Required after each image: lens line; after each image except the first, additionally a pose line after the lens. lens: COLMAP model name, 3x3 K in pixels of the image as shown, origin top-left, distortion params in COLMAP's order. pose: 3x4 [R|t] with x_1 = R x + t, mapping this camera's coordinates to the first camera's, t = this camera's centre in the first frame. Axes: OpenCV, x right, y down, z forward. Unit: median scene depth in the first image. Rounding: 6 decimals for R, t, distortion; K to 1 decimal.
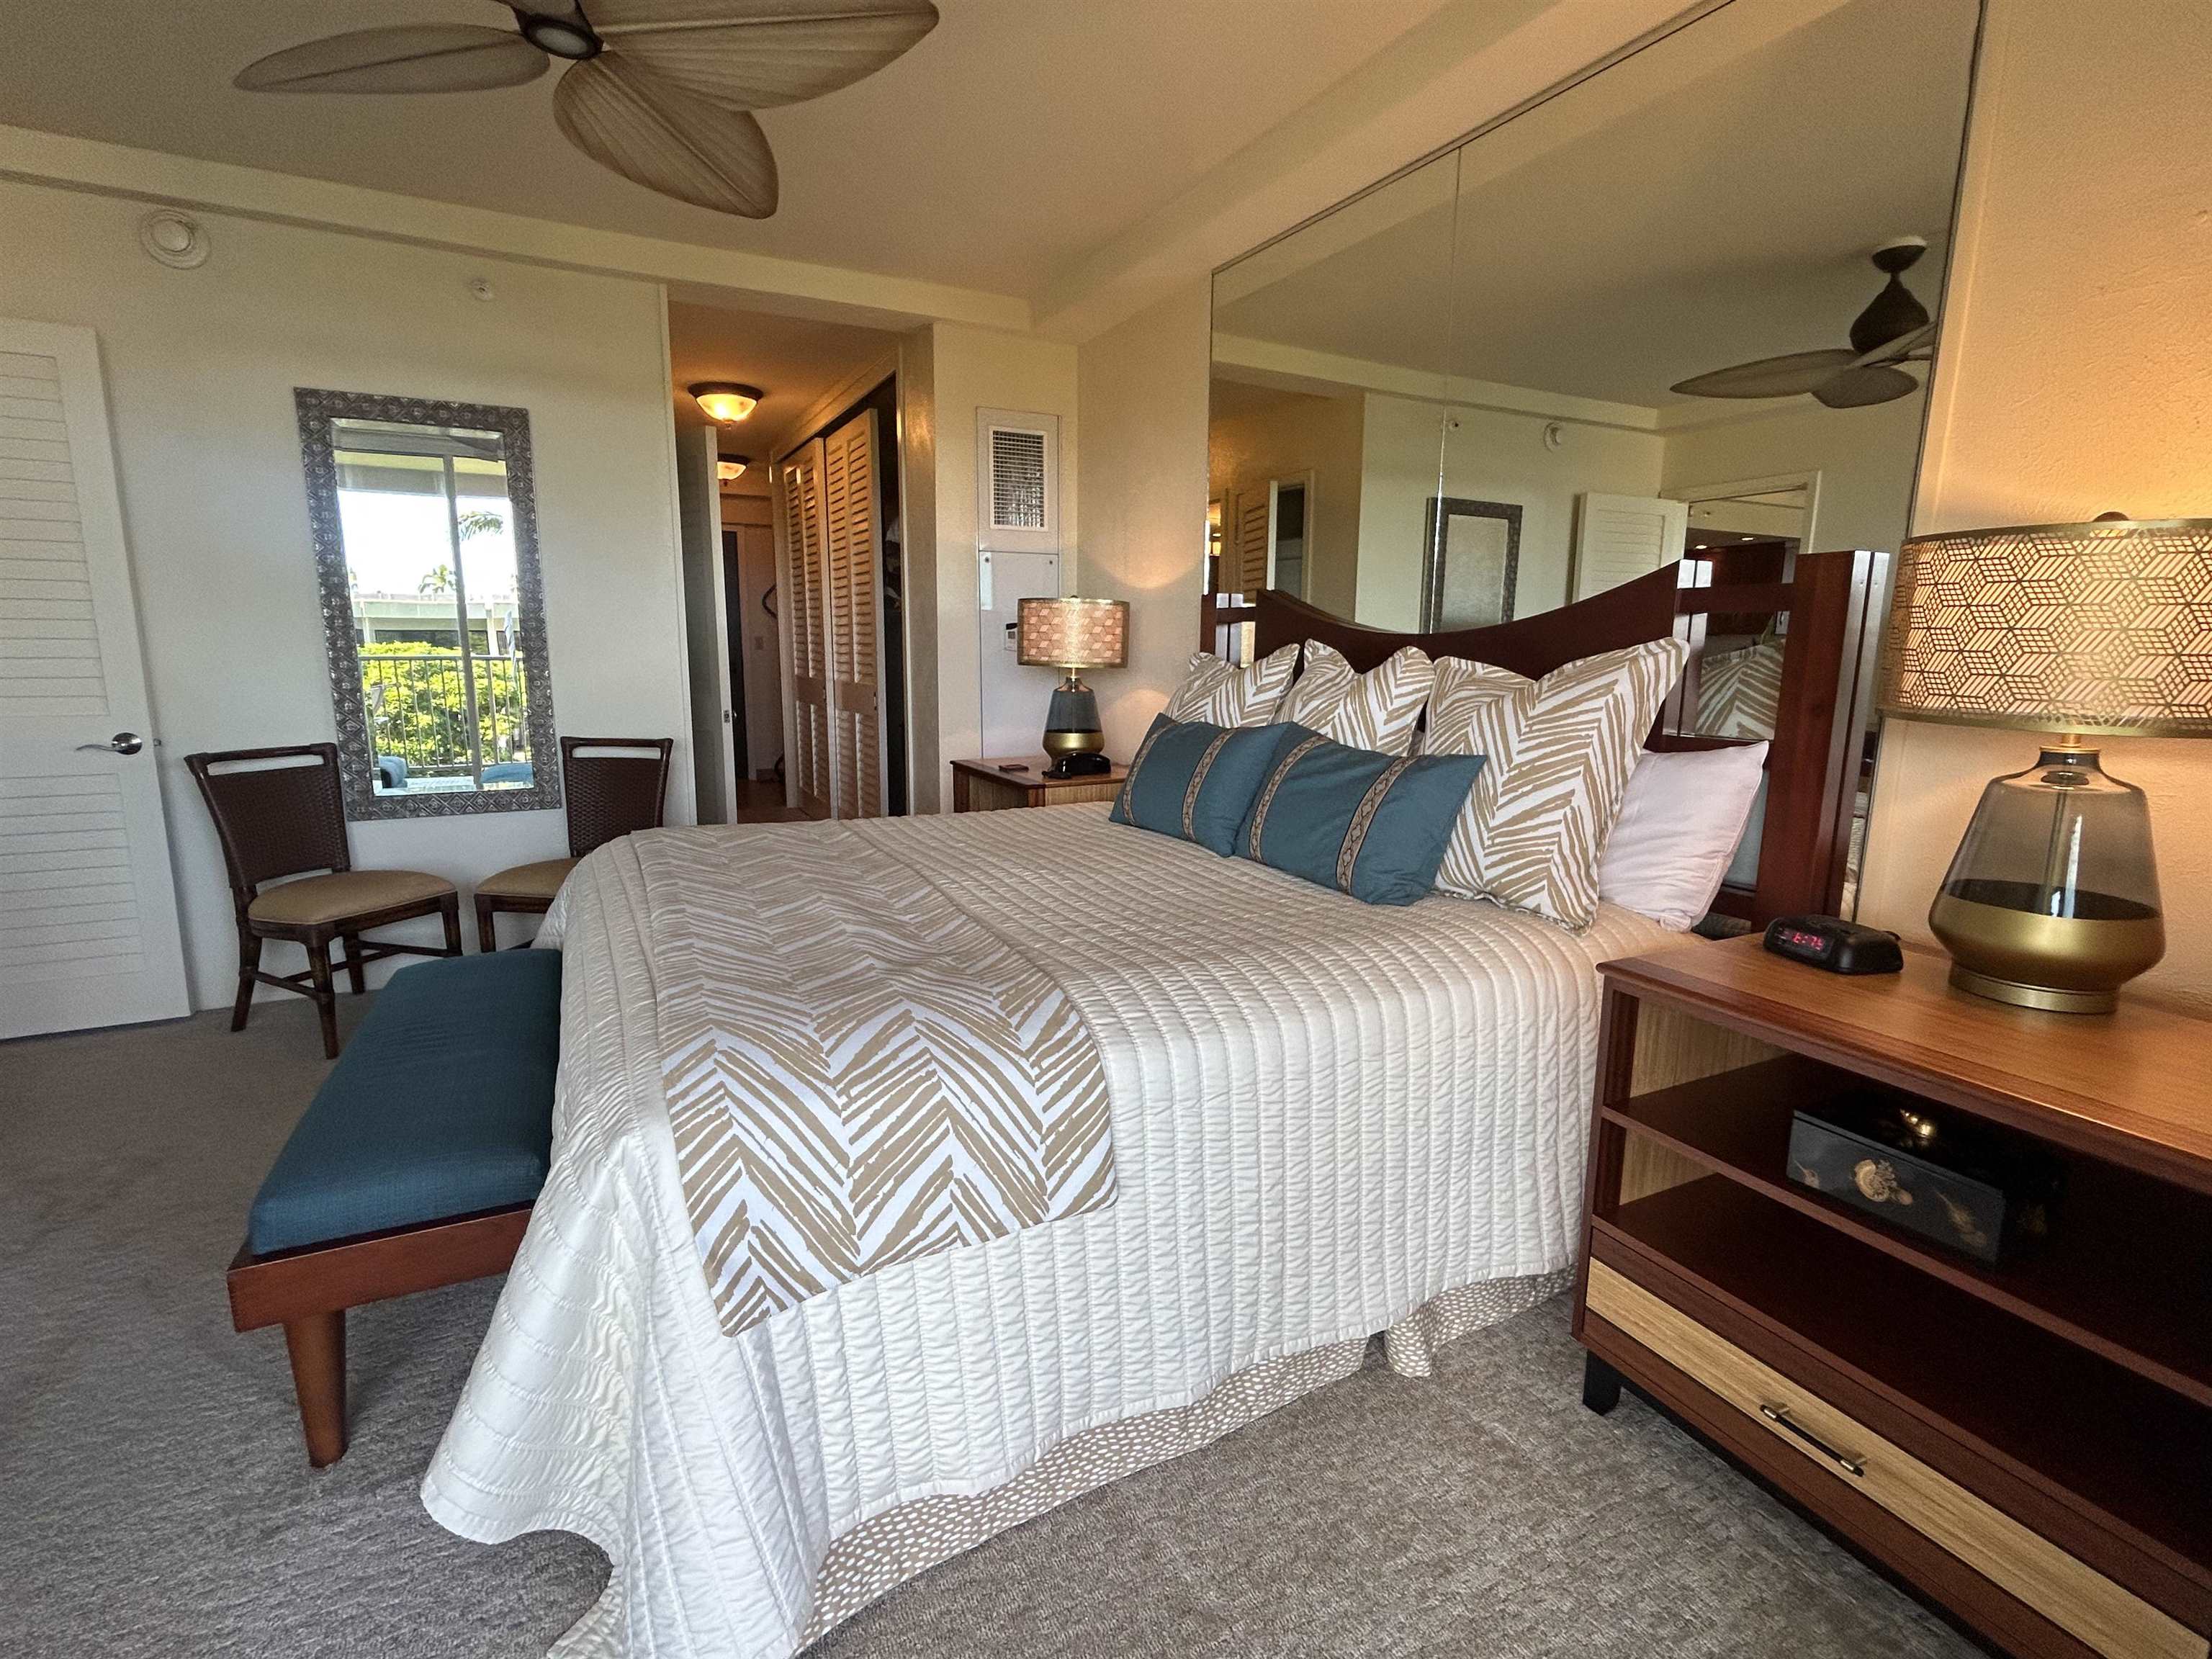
lens RADIAL K [[1014.9, 0, 1100.1], [0, 1014.9, 821.2], [0, 0, 1]] dist [-0.000727, 0.002607]
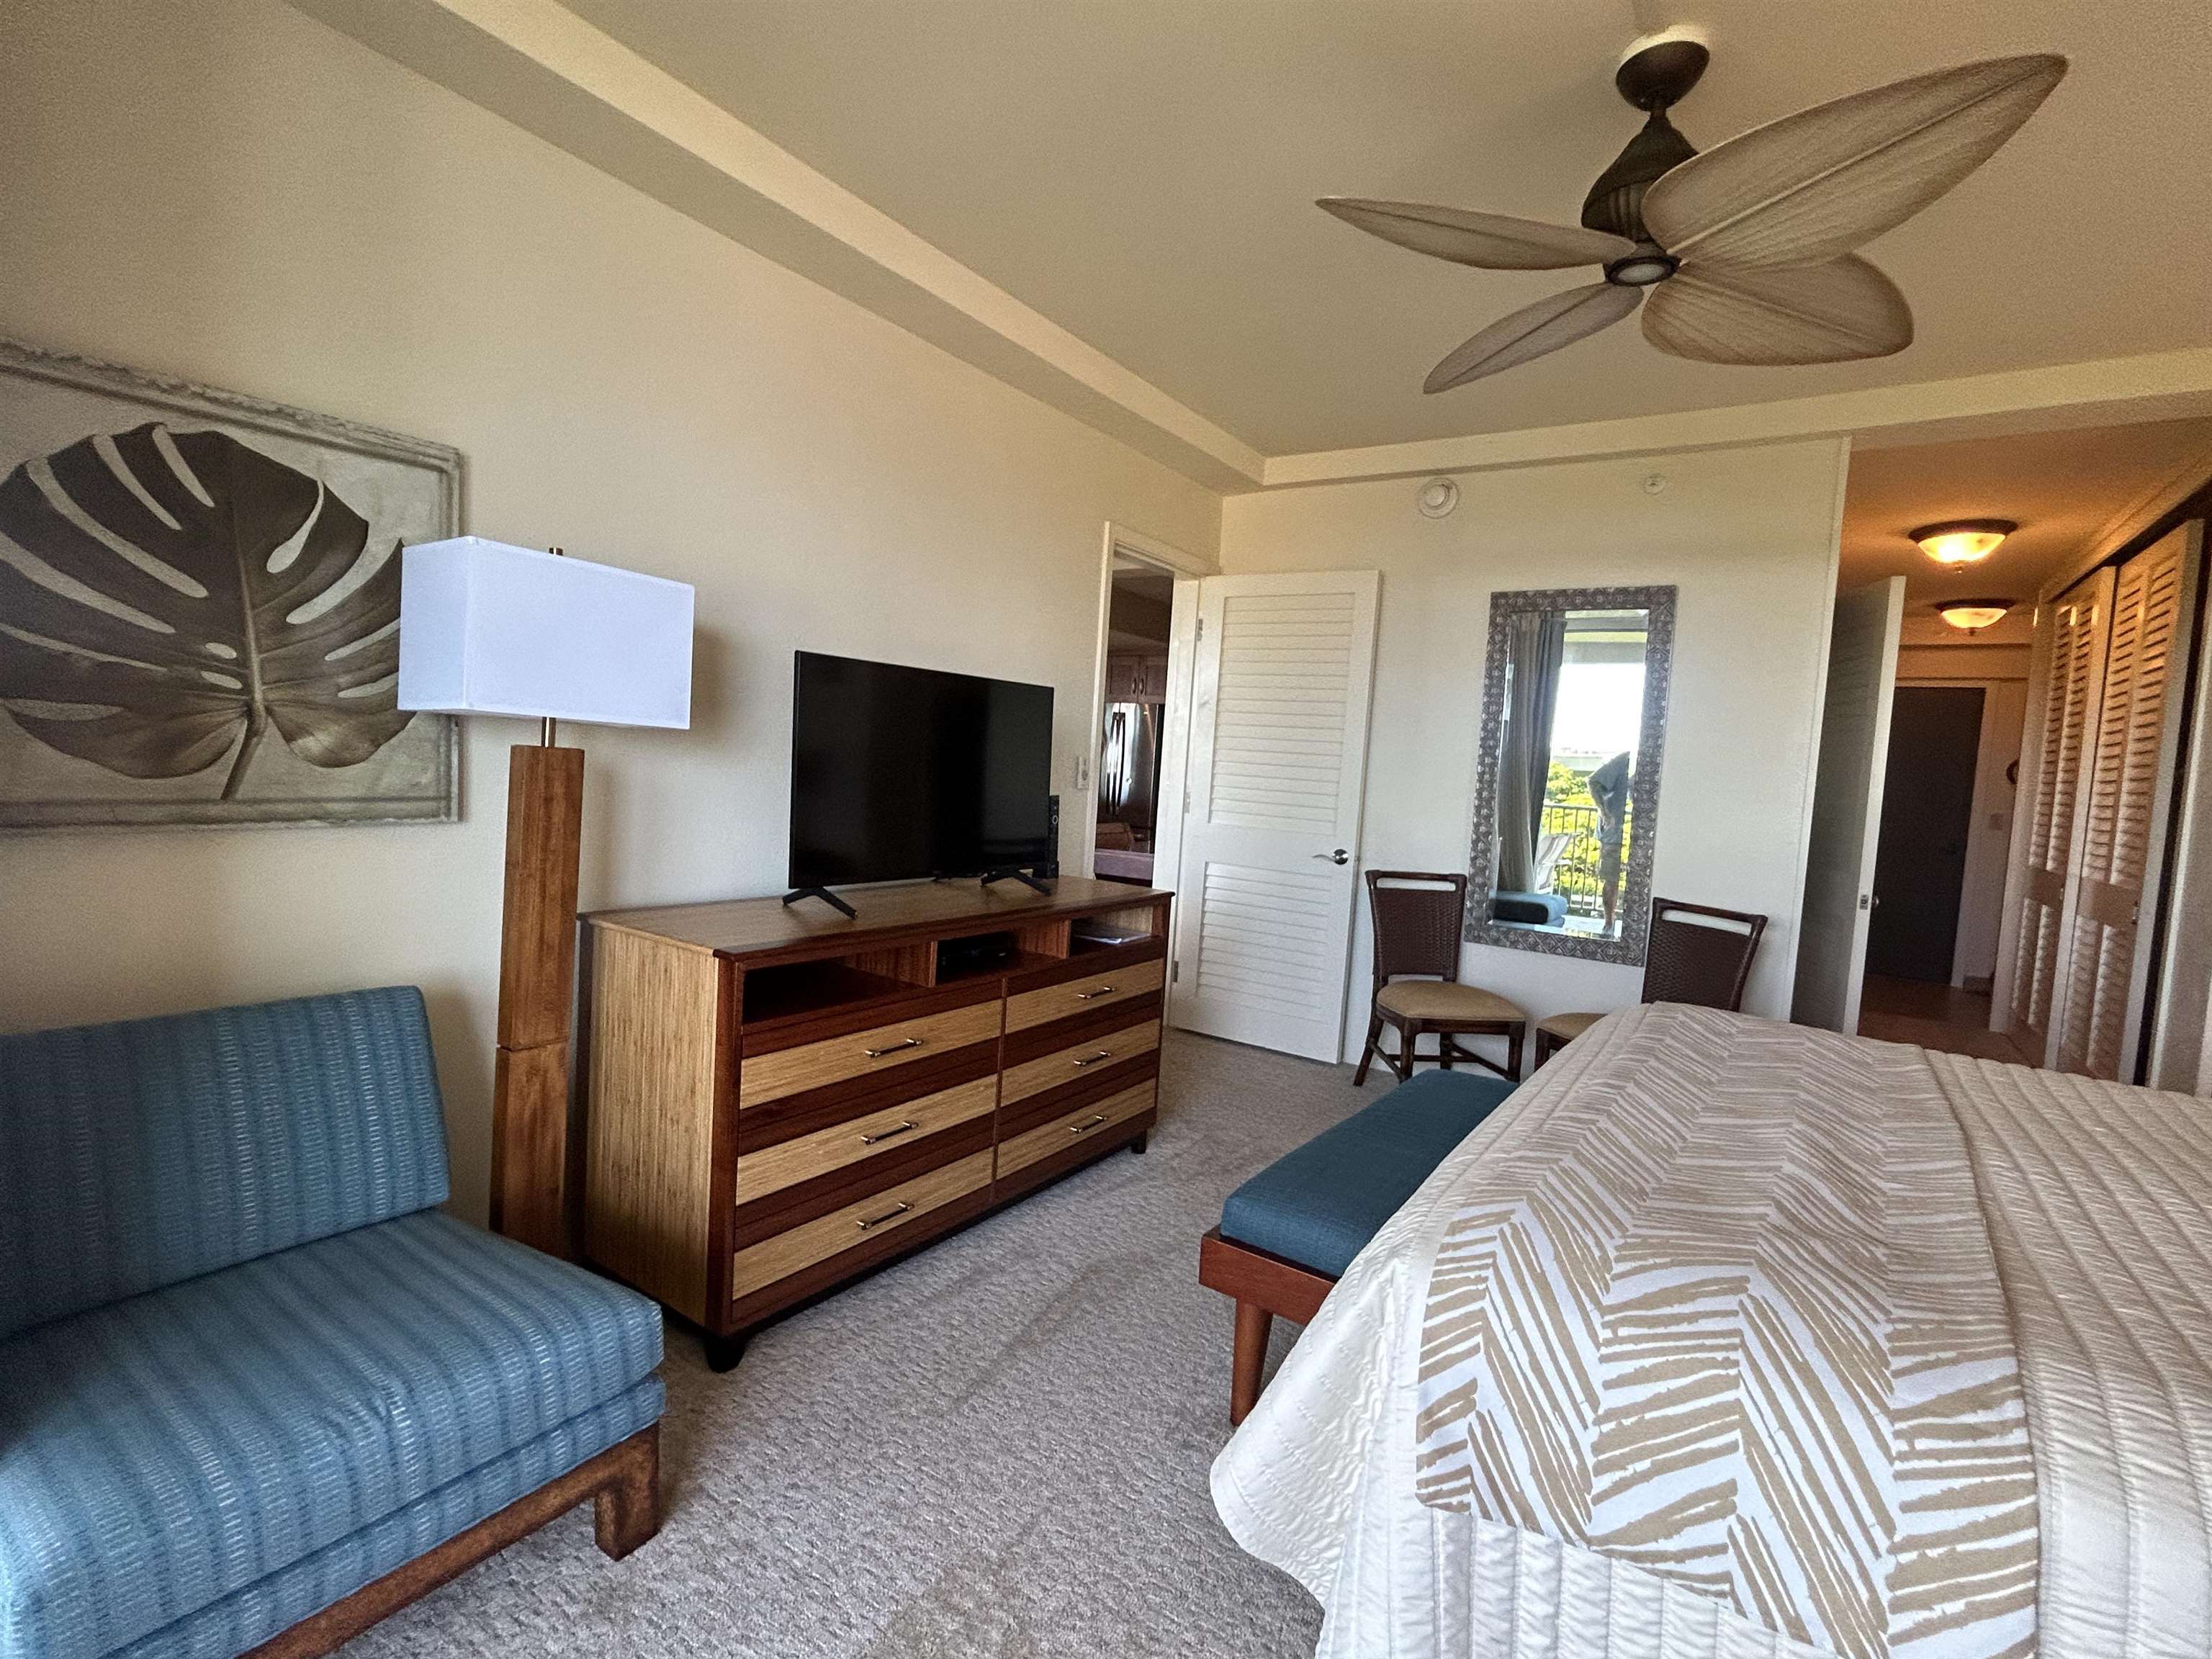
lens RADIAL K [[1014.9, 0, 1104.5], [0, 1014.9, 826.5], [0, 0, 1]] dist [-0.000727, 0.002607]
pose [[0.491947, 0.082204, -0.866736, 0.187496], [-0.210257, 0.977283, -0.026650, -0.029283], [0.844855, 0.195347, 0.498055, 0.077569]]
